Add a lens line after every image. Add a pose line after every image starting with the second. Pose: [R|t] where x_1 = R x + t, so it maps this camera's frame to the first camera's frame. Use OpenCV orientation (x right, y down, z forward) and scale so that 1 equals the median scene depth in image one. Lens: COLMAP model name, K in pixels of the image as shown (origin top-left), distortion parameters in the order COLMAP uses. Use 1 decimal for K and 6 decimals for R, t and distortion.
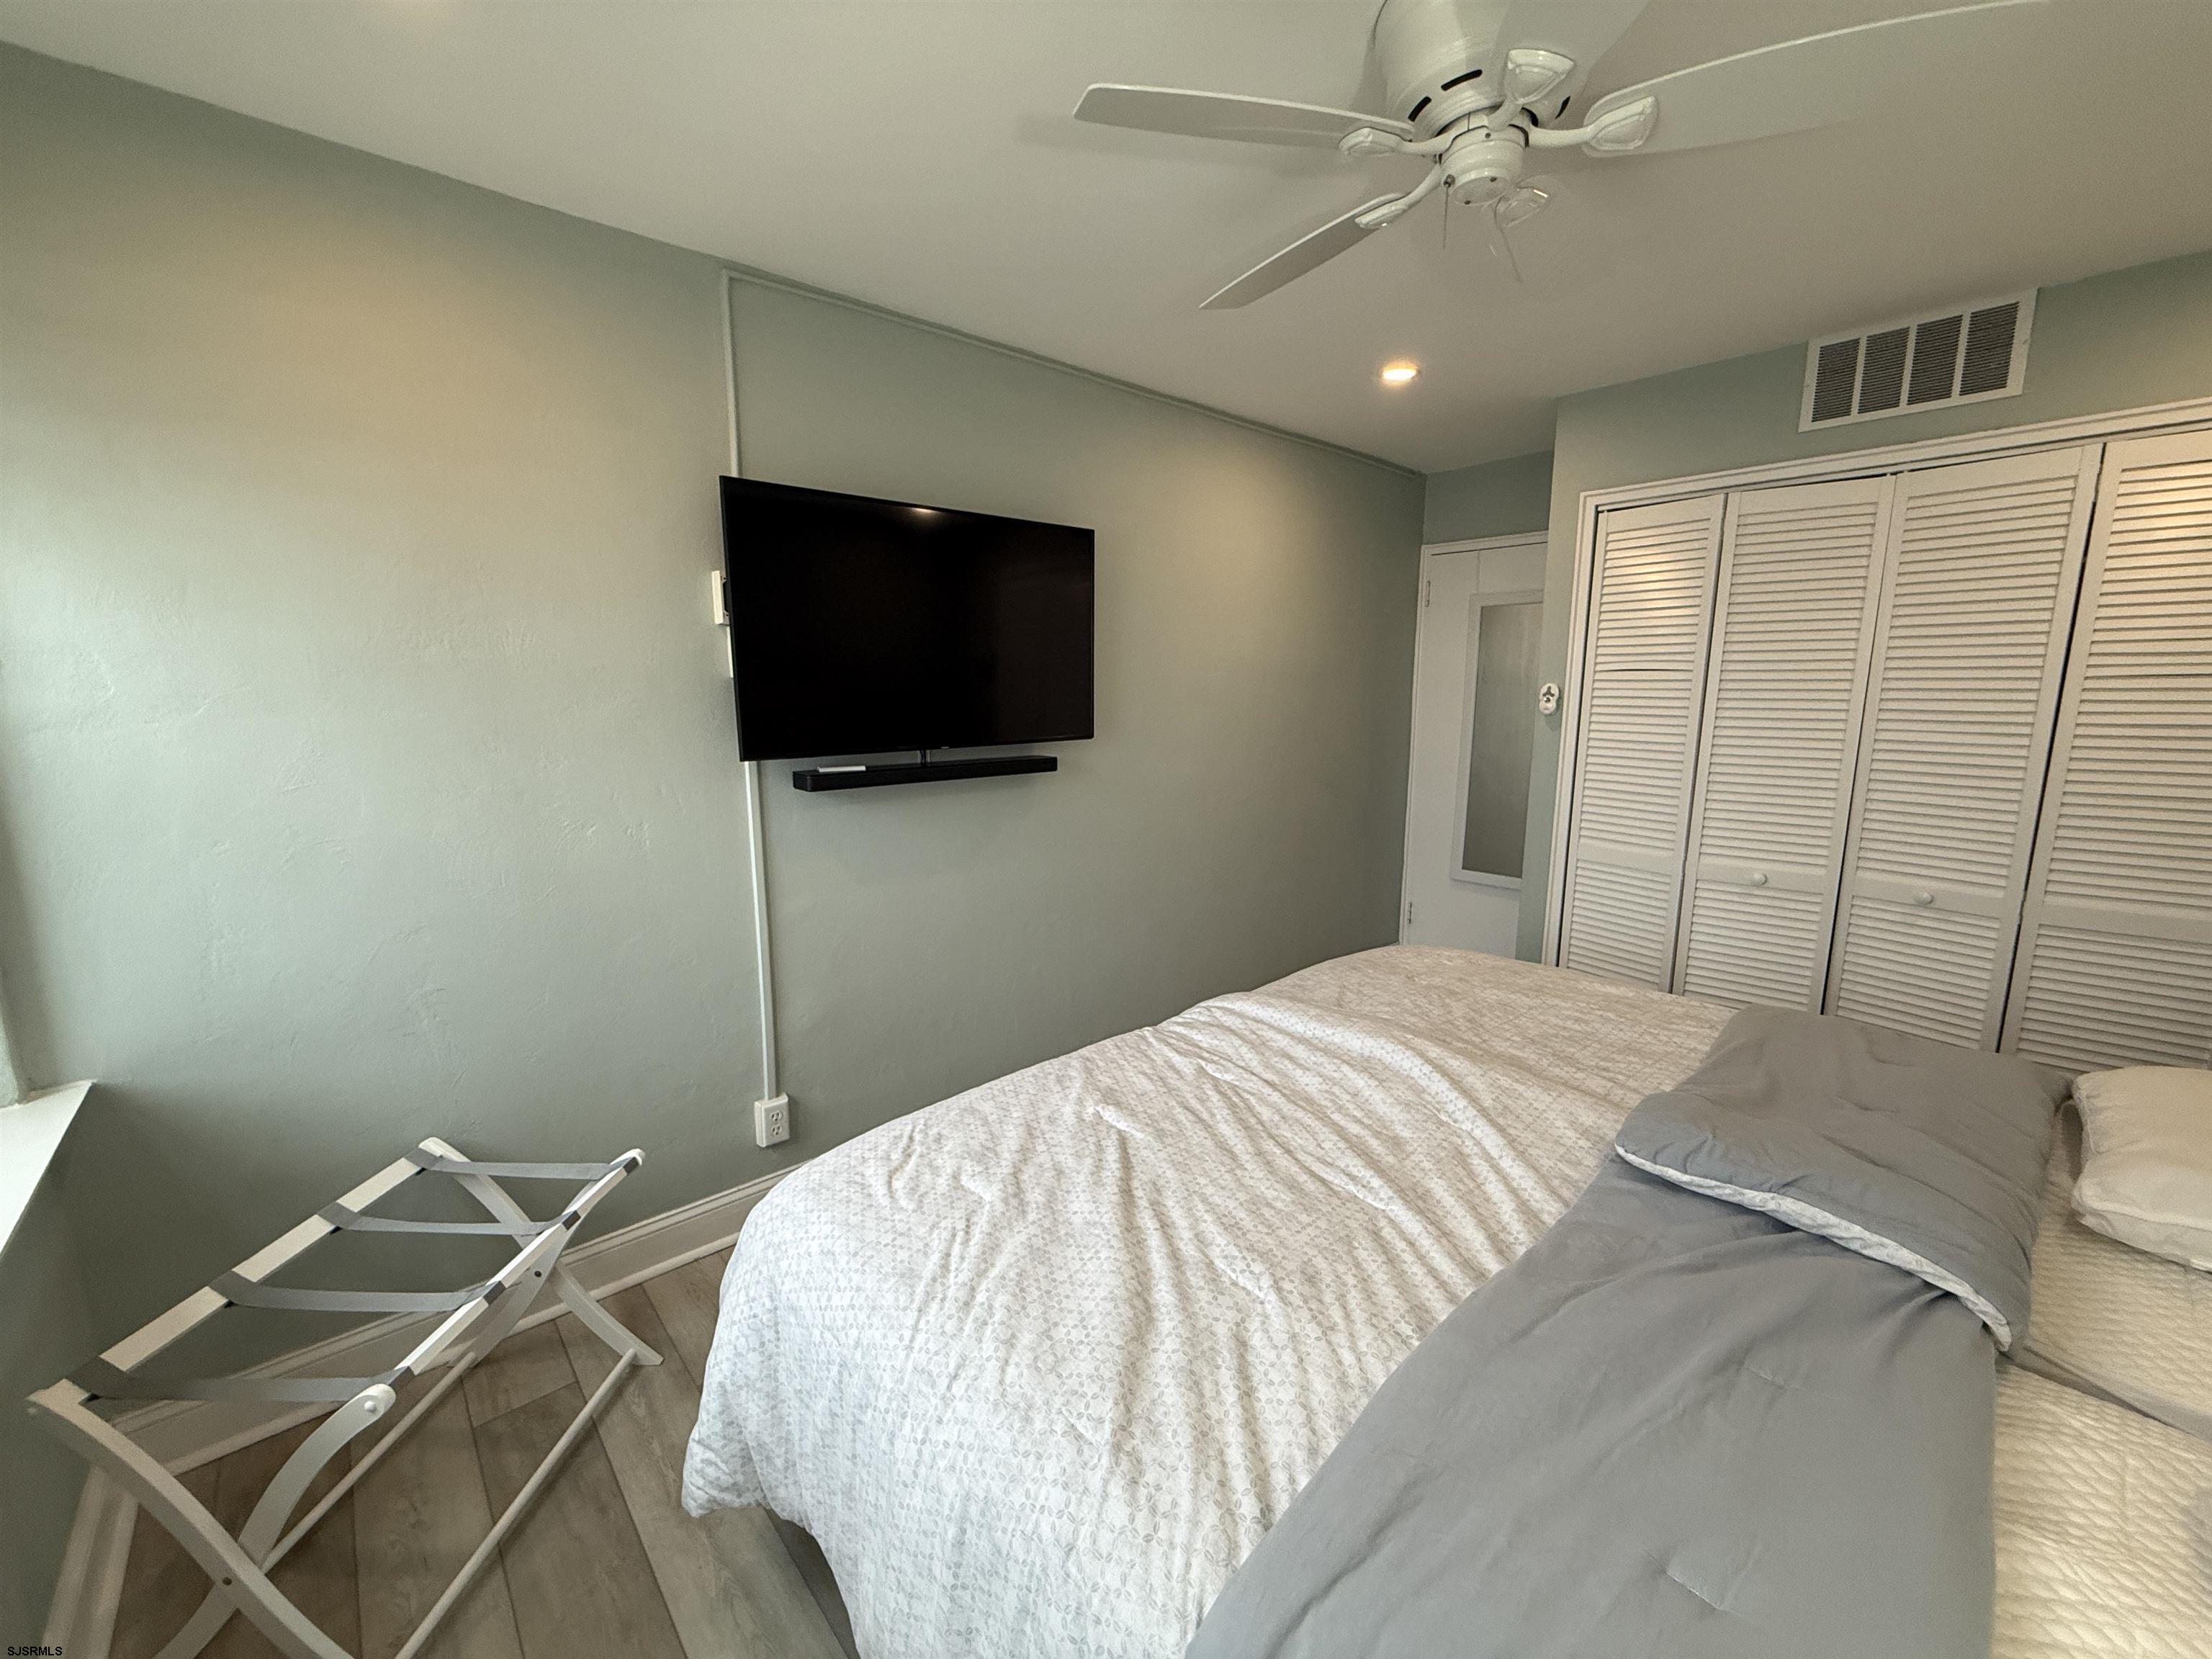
lens RADIAL K [[875.9, 0, 1106.3], [0, 875.9, 830.2], [0, 0, 1]] dist [-0.000858, 0.000000]
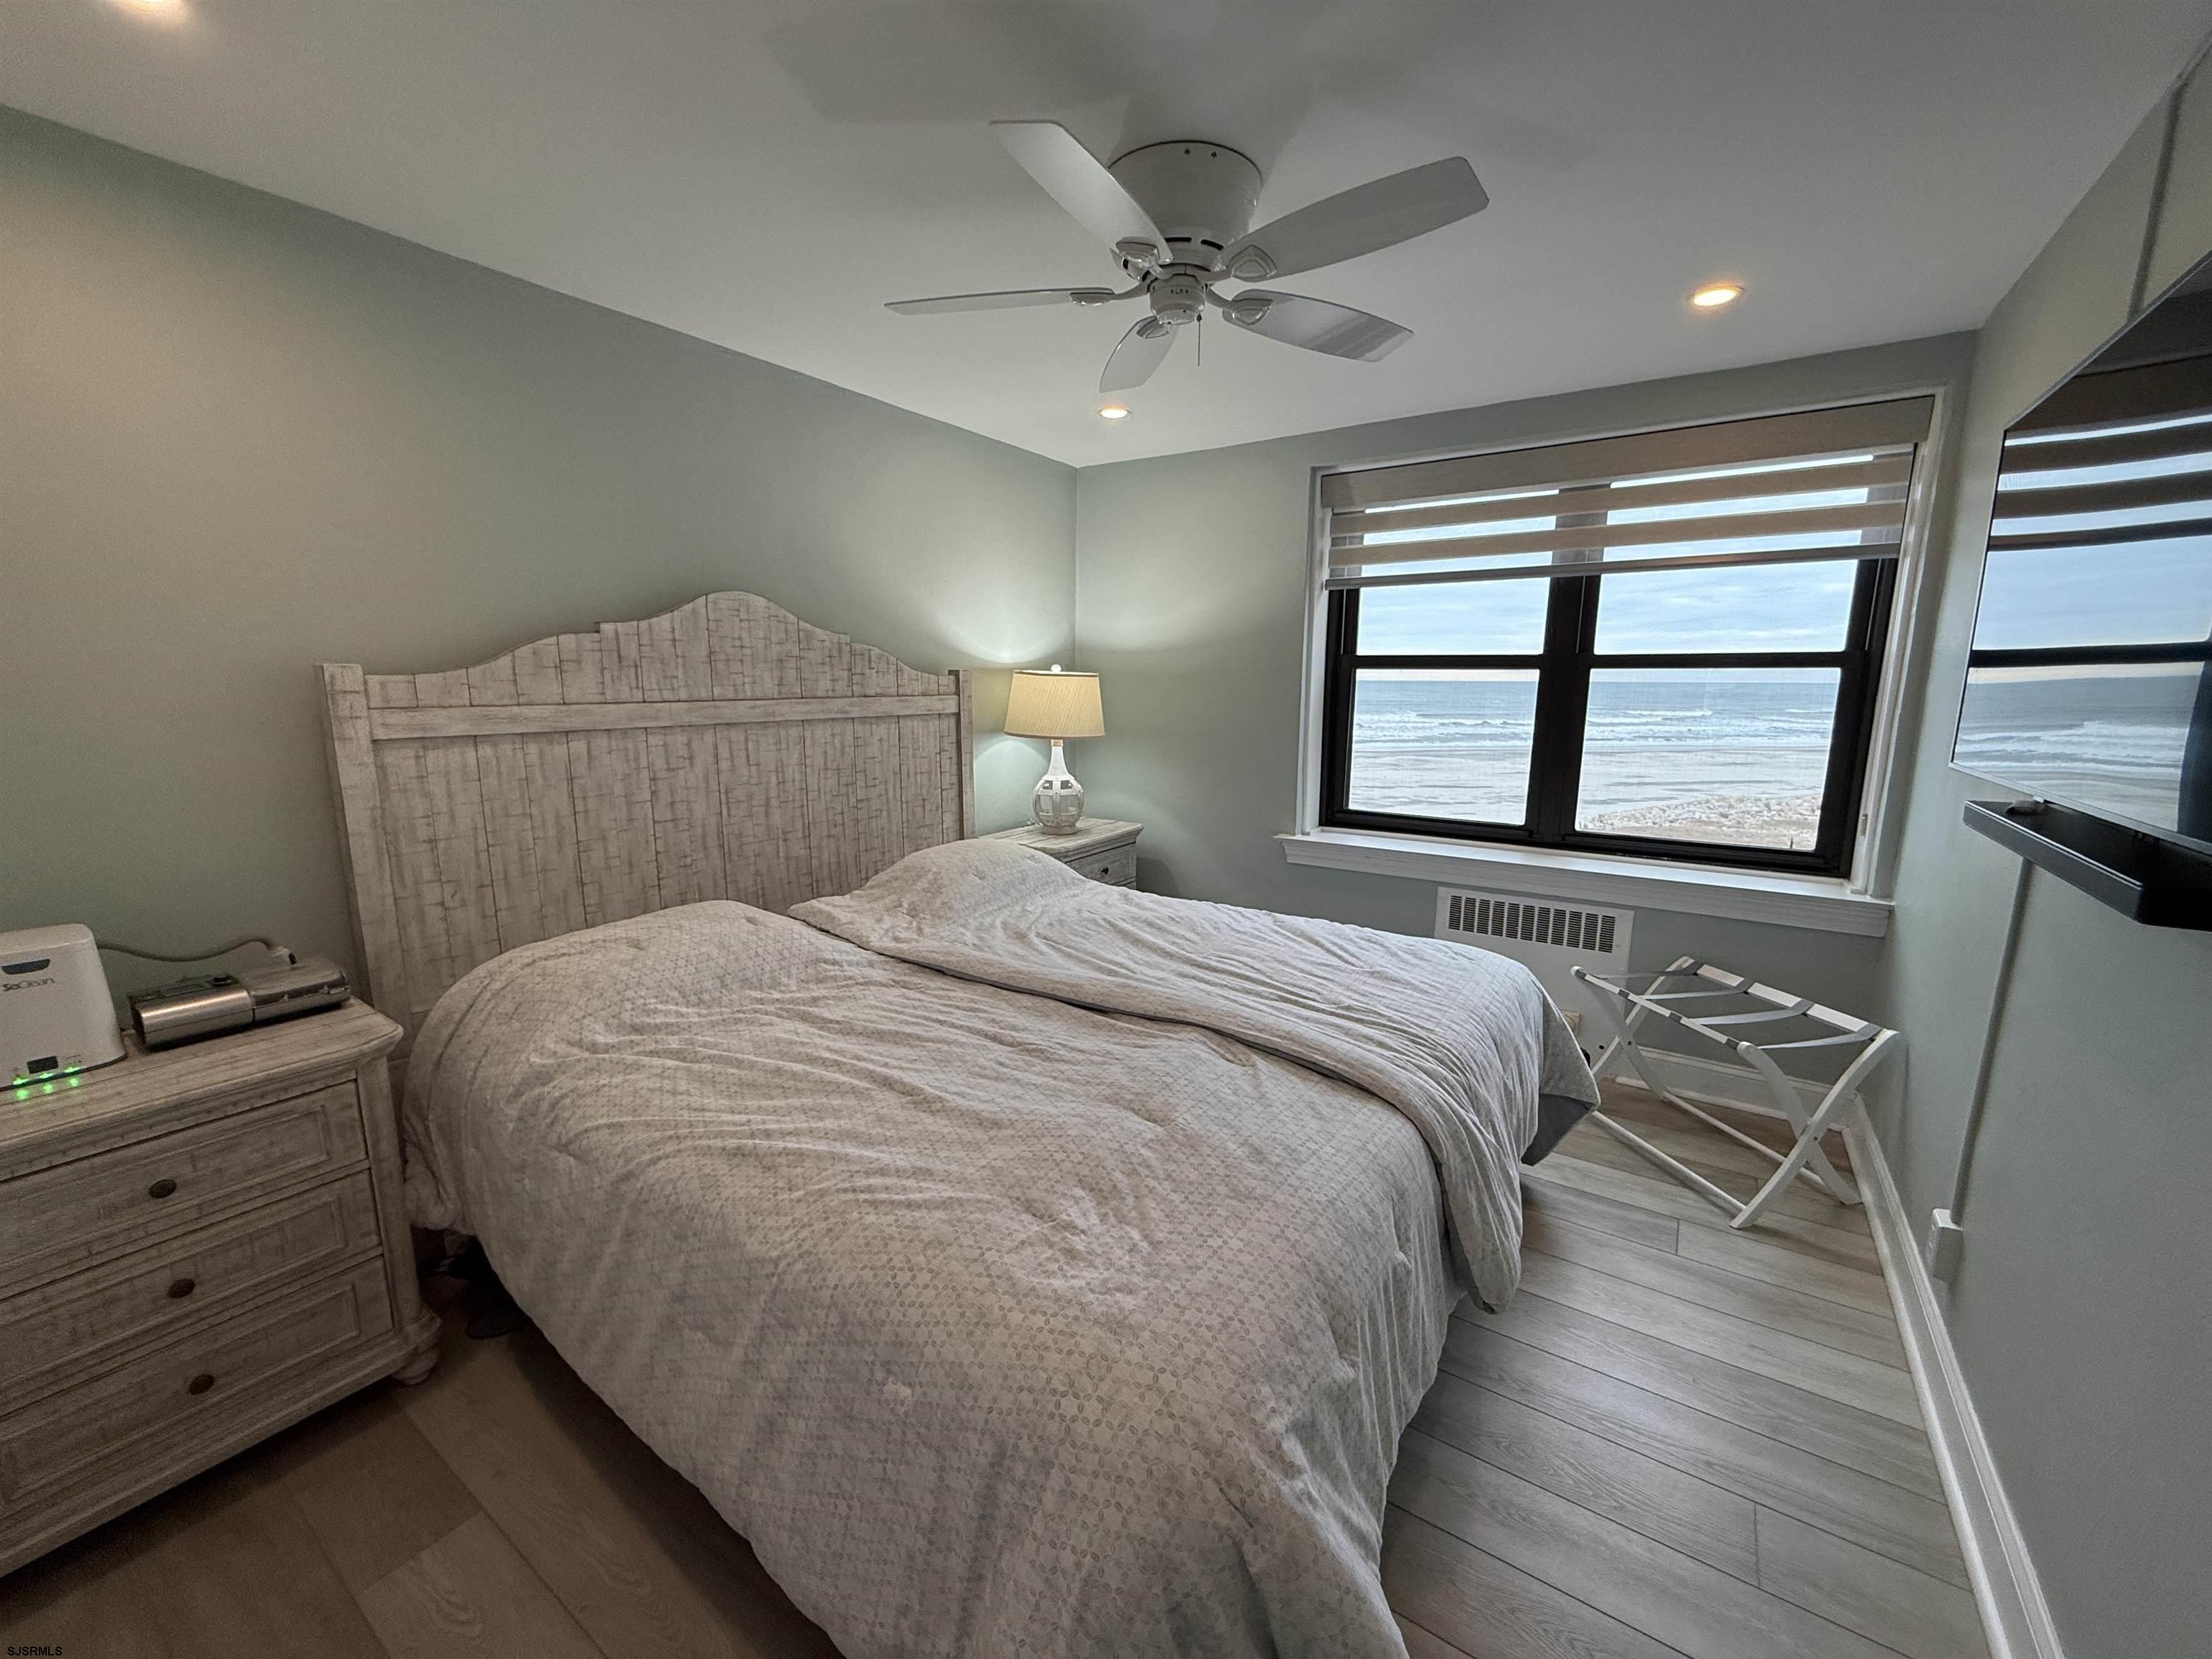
lens RADIAL K [[875.9, 0, 1111.2], [0, 875.9, 821.8], [0, 0, 1]] dist [-0.000858, 0.000000]
pose [[-0.974002, 0.028367, -0.224755, 0.832755], [-0.046953, 0.945307, 0.322786, -0.403130], [0.221619, 0.324947, -0.919399, 2.424579]]
